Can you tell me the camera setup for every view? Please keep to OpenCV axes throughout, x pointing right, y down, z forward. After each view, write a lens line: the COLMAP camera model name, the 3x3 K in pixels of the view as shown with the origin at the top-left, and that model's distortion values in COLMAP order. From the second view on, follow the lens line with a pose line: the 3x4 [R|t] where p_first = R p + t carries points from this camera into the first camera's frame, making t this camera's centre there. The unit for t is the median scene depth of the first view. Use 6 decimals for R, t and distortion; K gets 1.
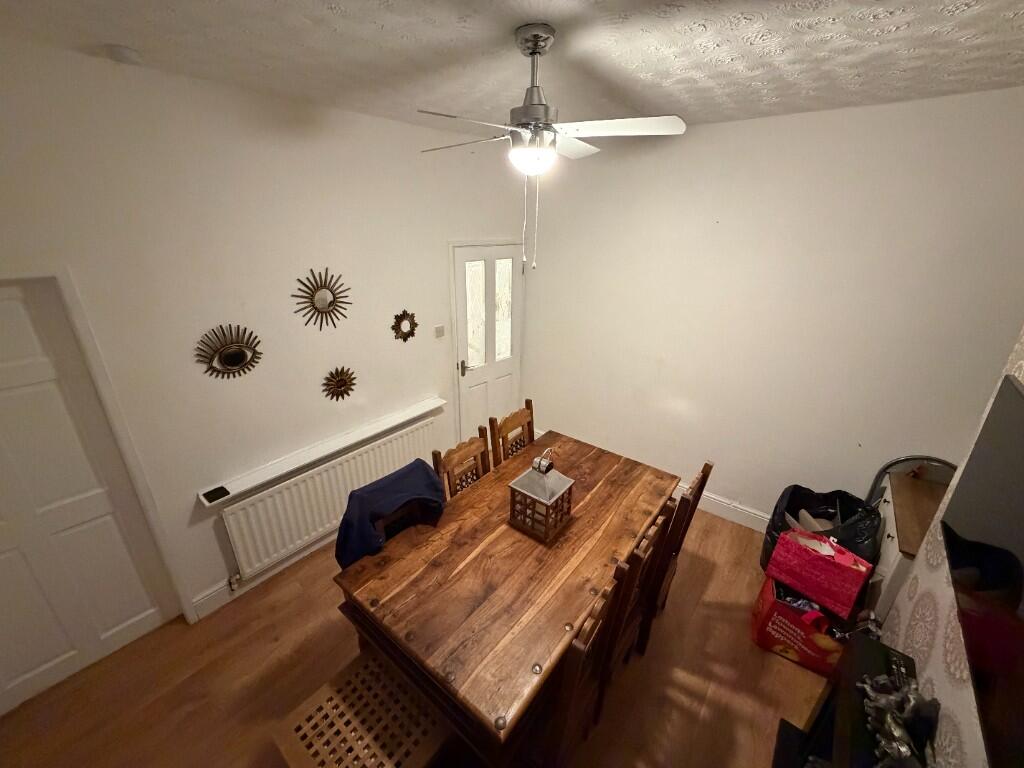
lens RADIAL K [[406.6, 0, 503.3], [0, 406.6, 384.6], [0, 0, 1]] dist [0.000197, -0.000193]
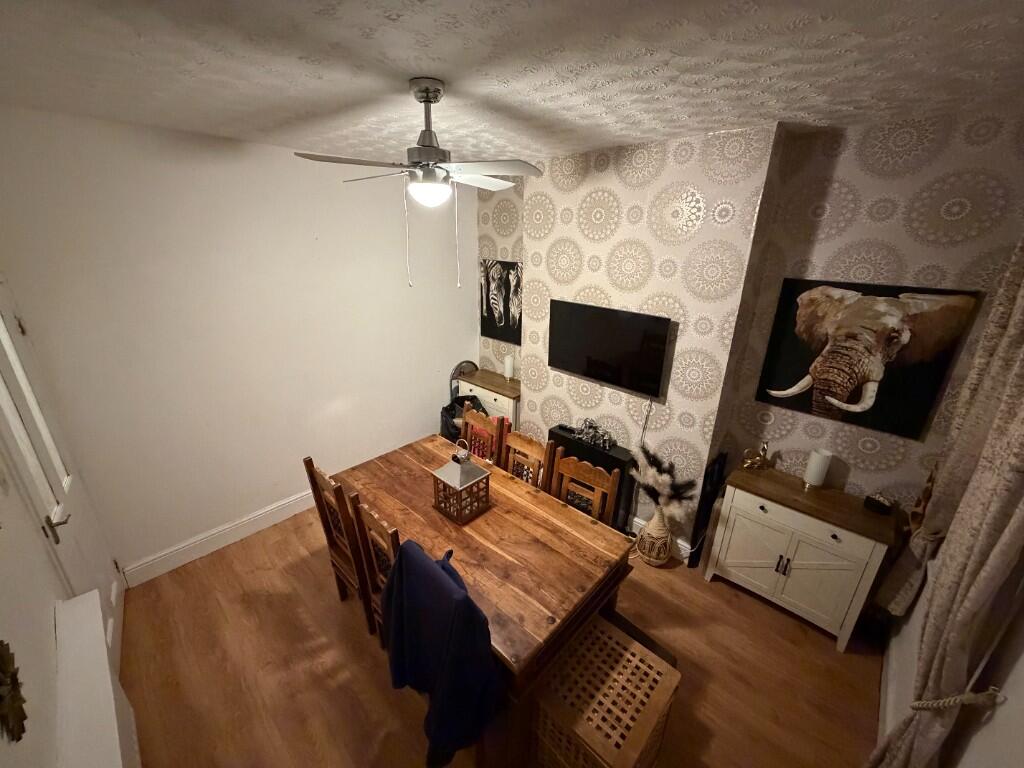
lens RADIAL K [[406.6, 0, 501.0], [0, 406.6, 383.5], [0, 0, 1]] dist [0.000197, -0.000193]
pose [[0.090371, -0.356360, 0.929968, -1.109712], [0.367298, 0.879889, 0.301477, -0.362906], [-0.925703, 0.314330, 0.210407, 0.733786]]
